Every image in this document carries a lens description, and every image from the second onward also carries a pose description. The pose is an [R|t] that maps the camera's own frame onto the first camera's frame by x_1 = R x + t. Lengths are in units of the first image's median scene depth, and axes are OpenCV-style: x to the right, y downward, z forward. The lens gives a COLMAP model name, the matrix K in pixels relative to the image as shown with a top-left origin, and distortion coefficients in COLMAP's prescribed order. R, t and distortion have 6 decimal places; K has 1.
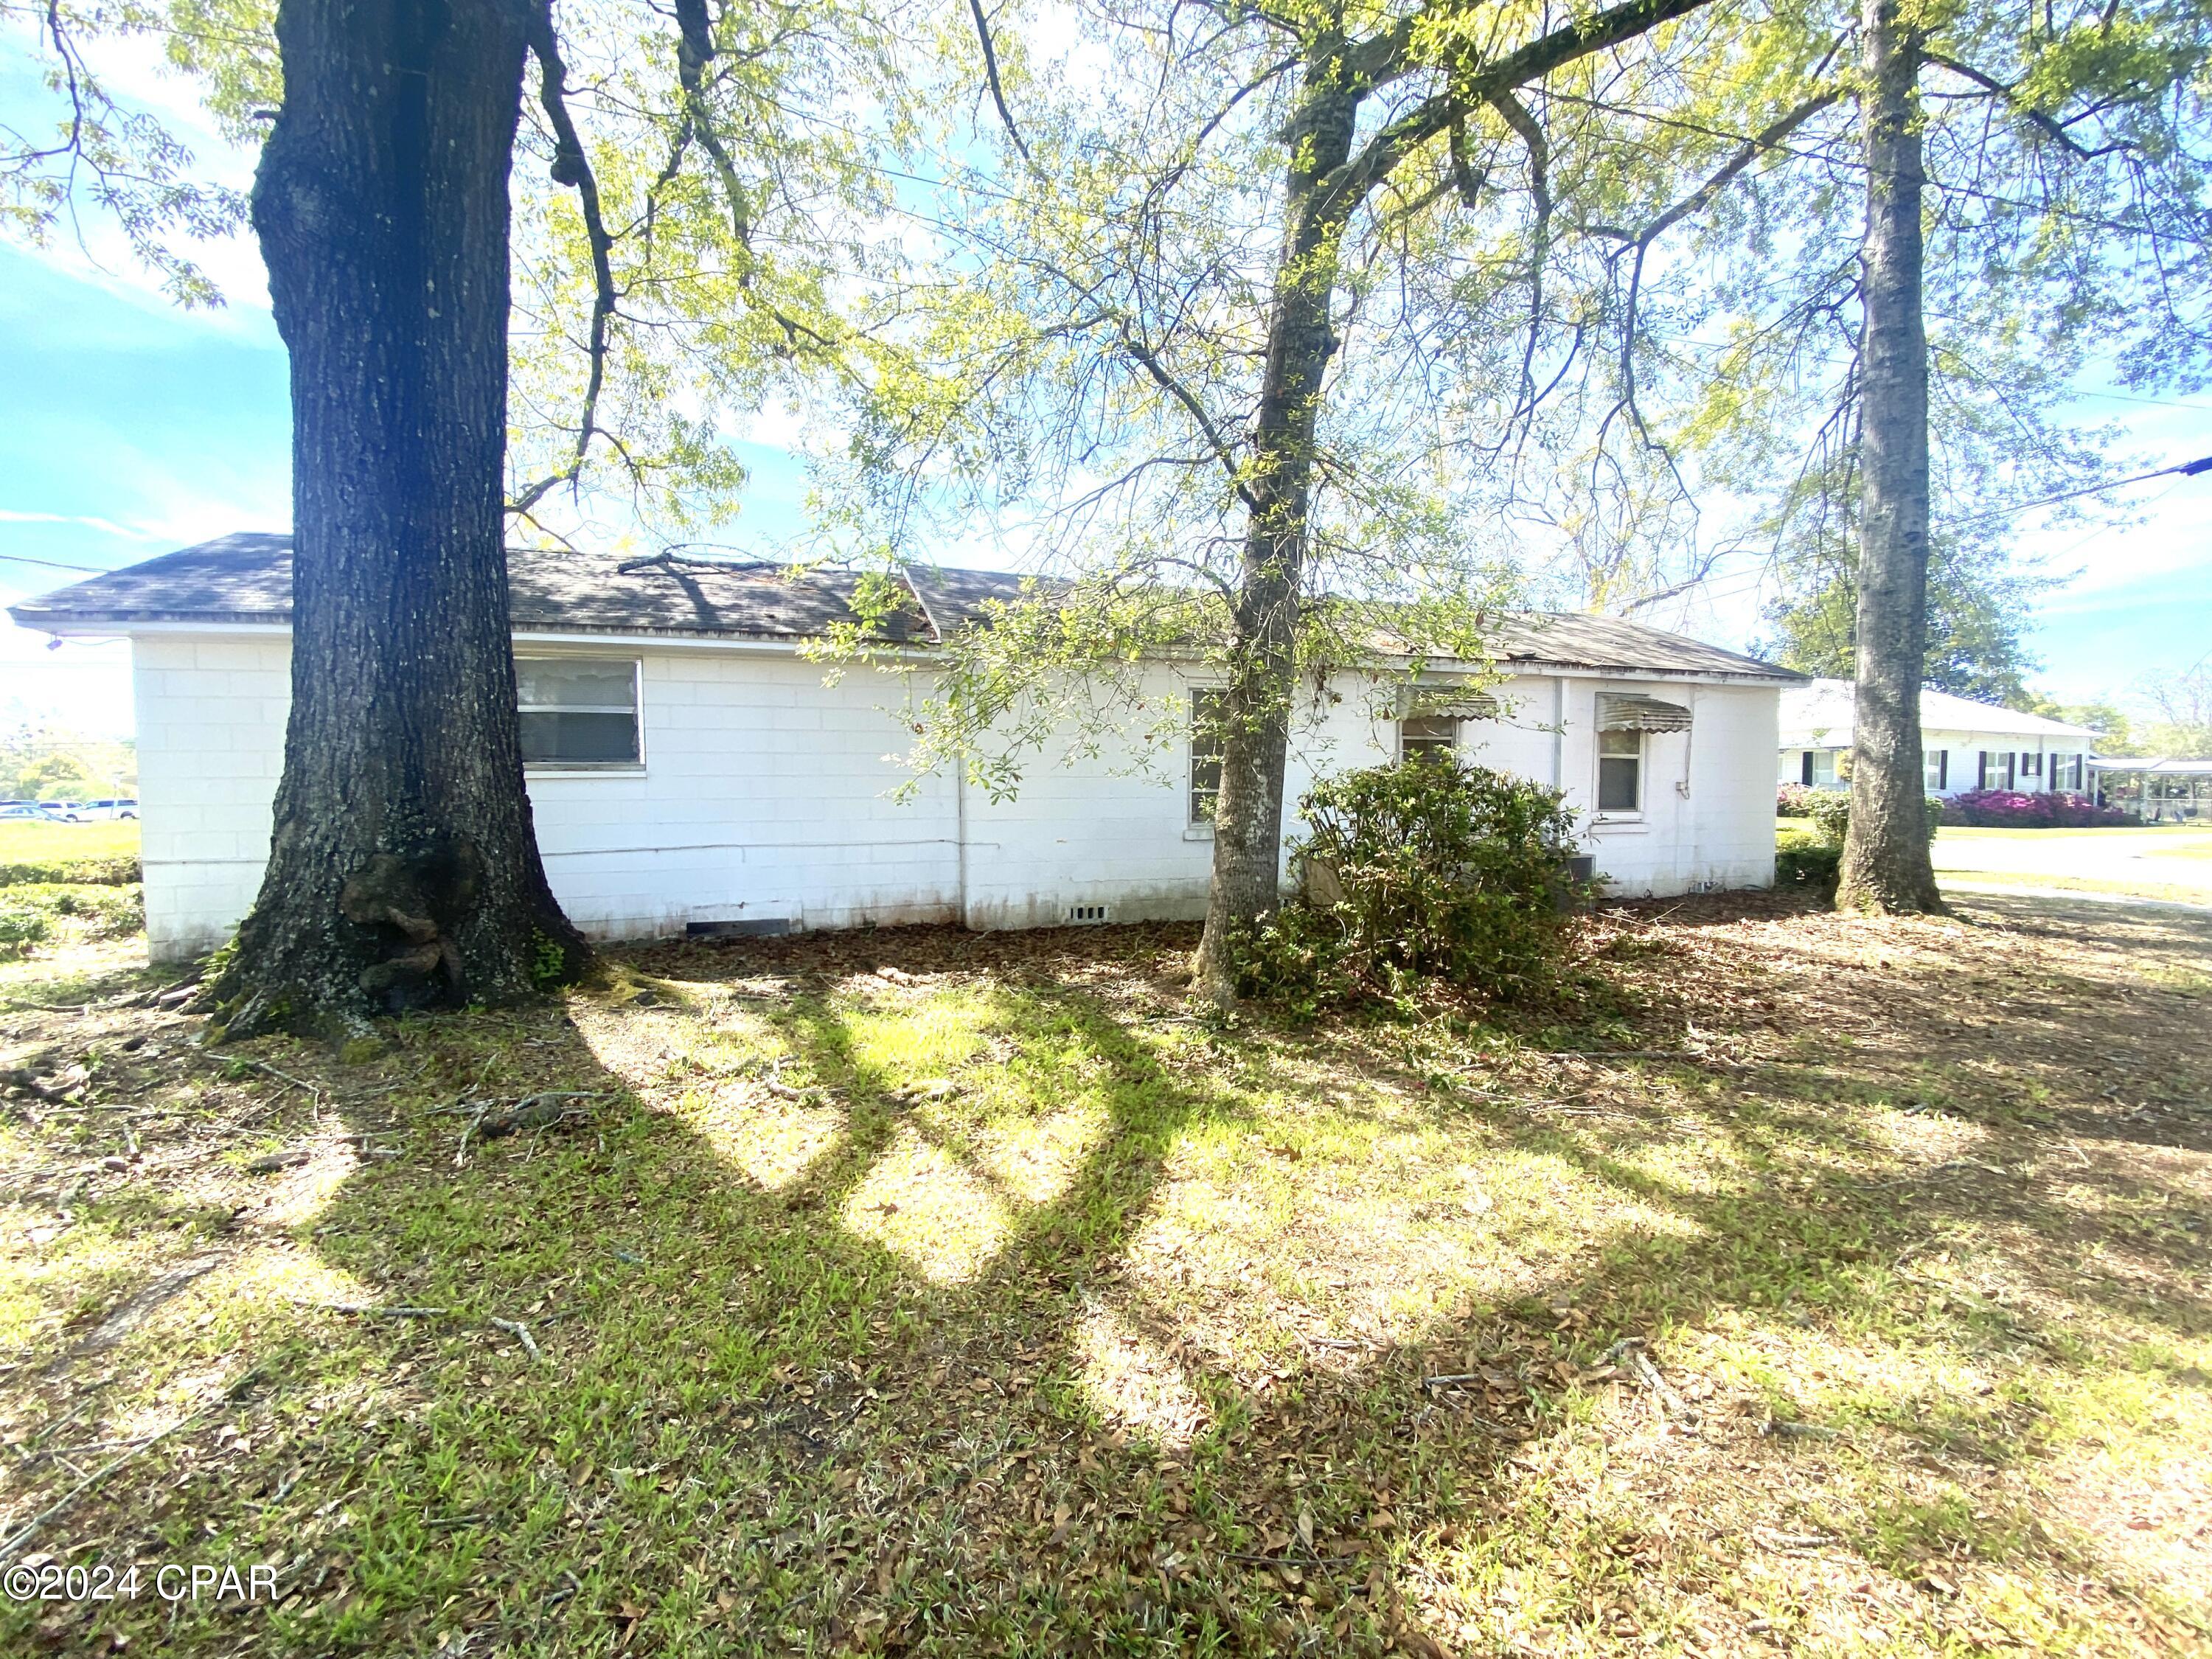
lens RADIAL K [[897.7, 0, 1106.0], [0, 897.7, 829.5], [0, 0, 1]] dist [0.016104, -0.019363]
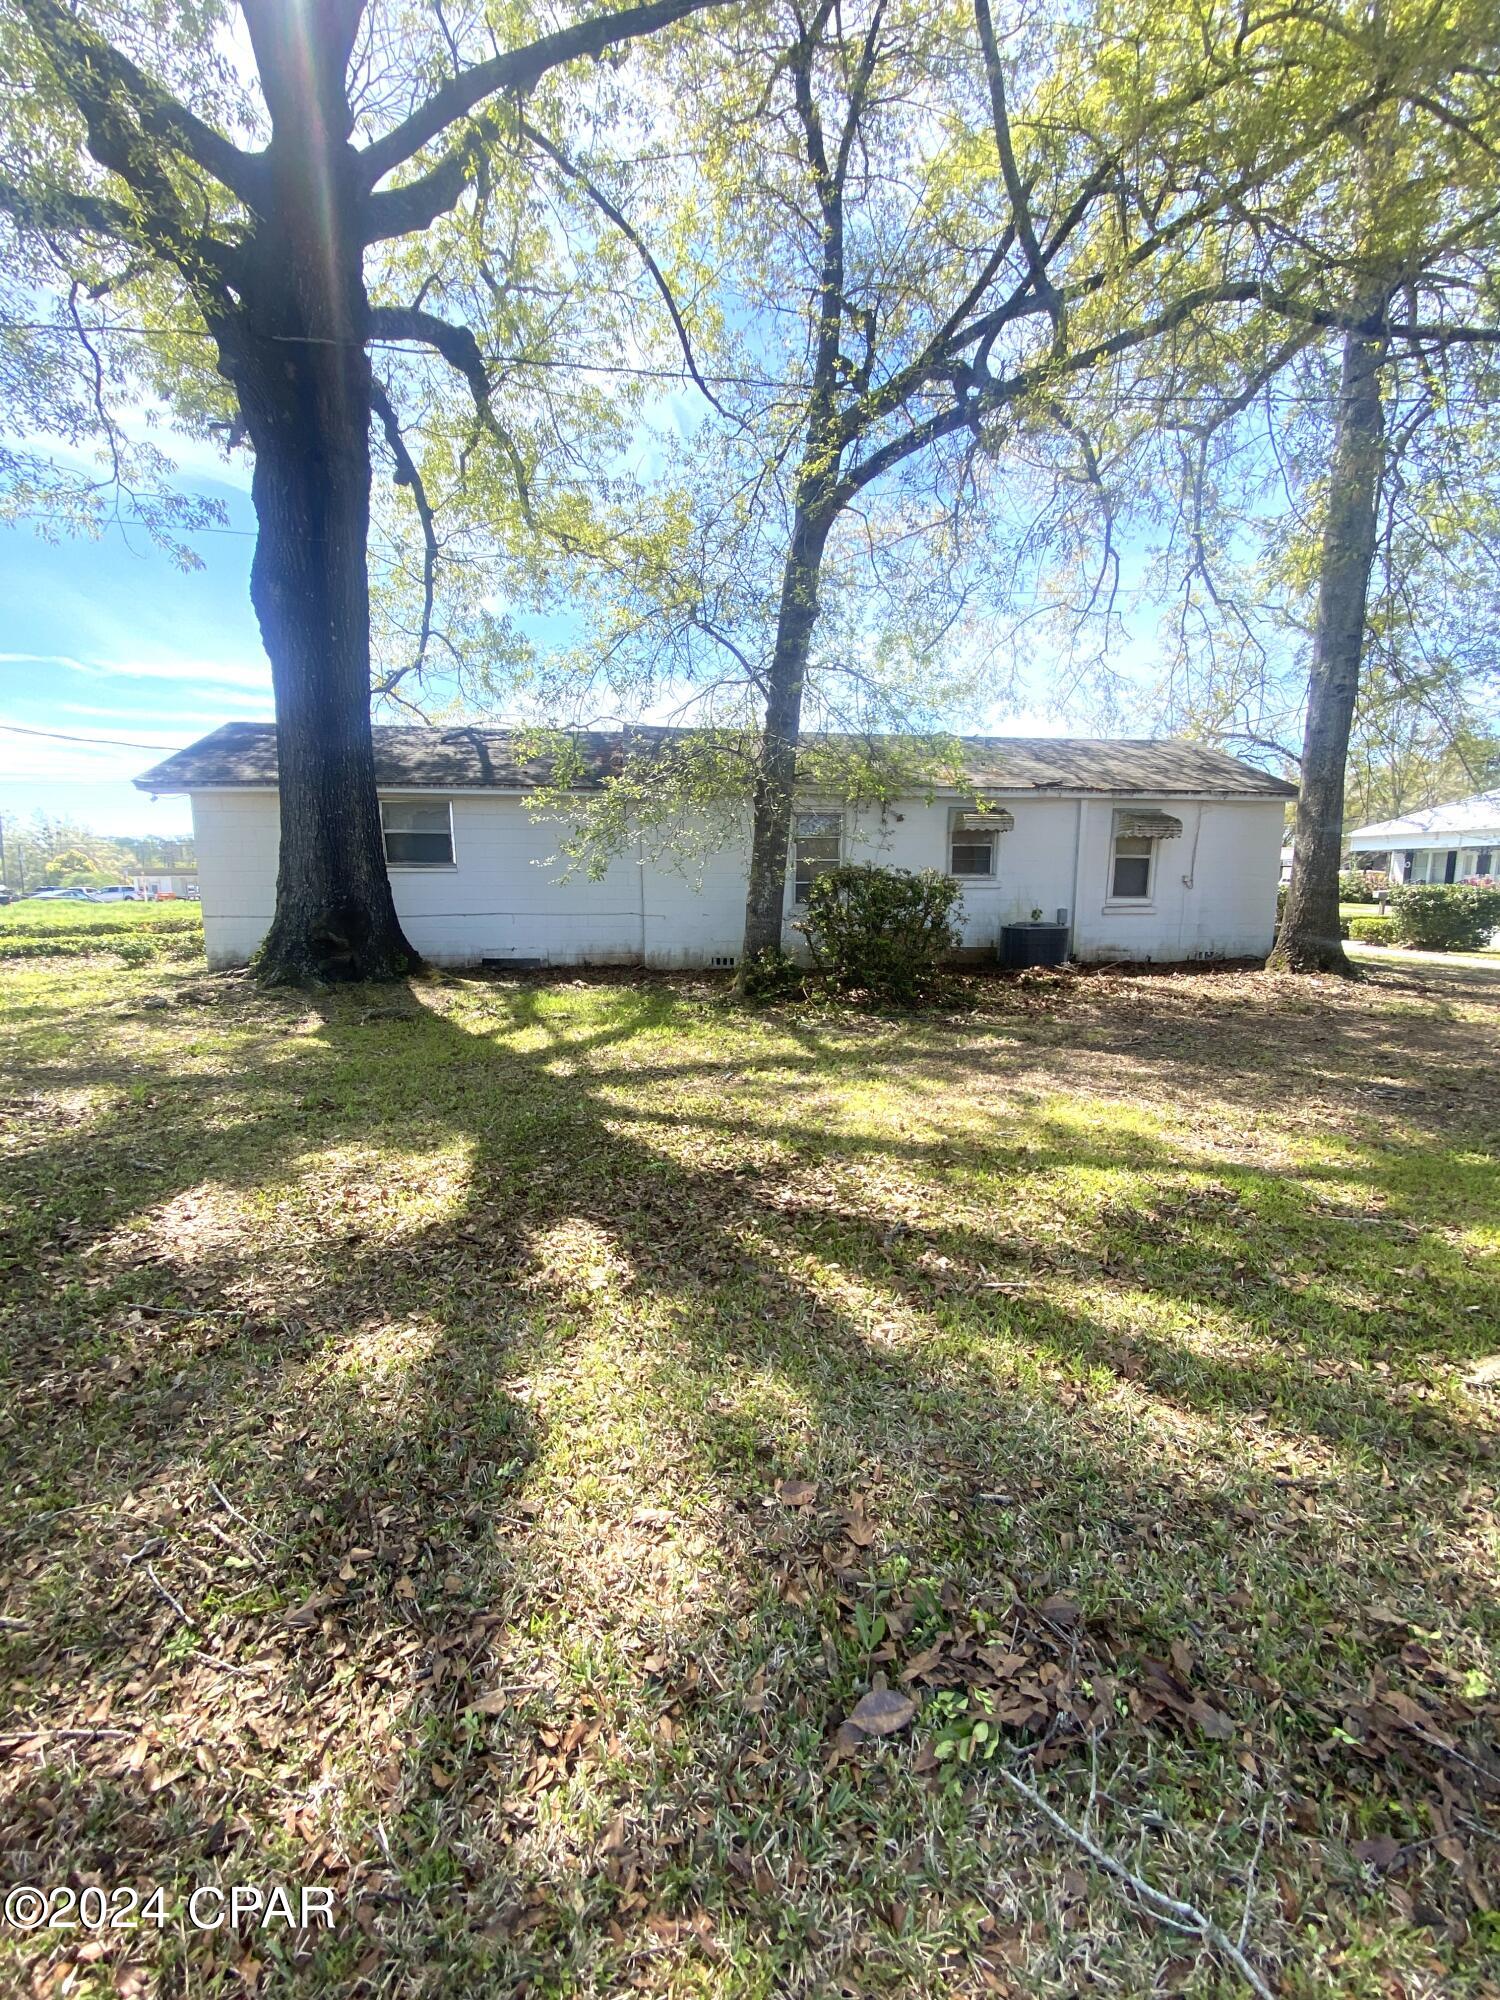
lens RADIAL K [[811.7, 0, 750.0], [0, 811.7, 1000.0], [0, 0, 1]] dist [0.016104, -0.019363]
pose [[0.984742, 0.028112, -0.171734, 0.292707], [-0.011596, 0.995272, 0.096429, 0.027243], [0.173633, -0.092966, 0.980413, -0.411416]]
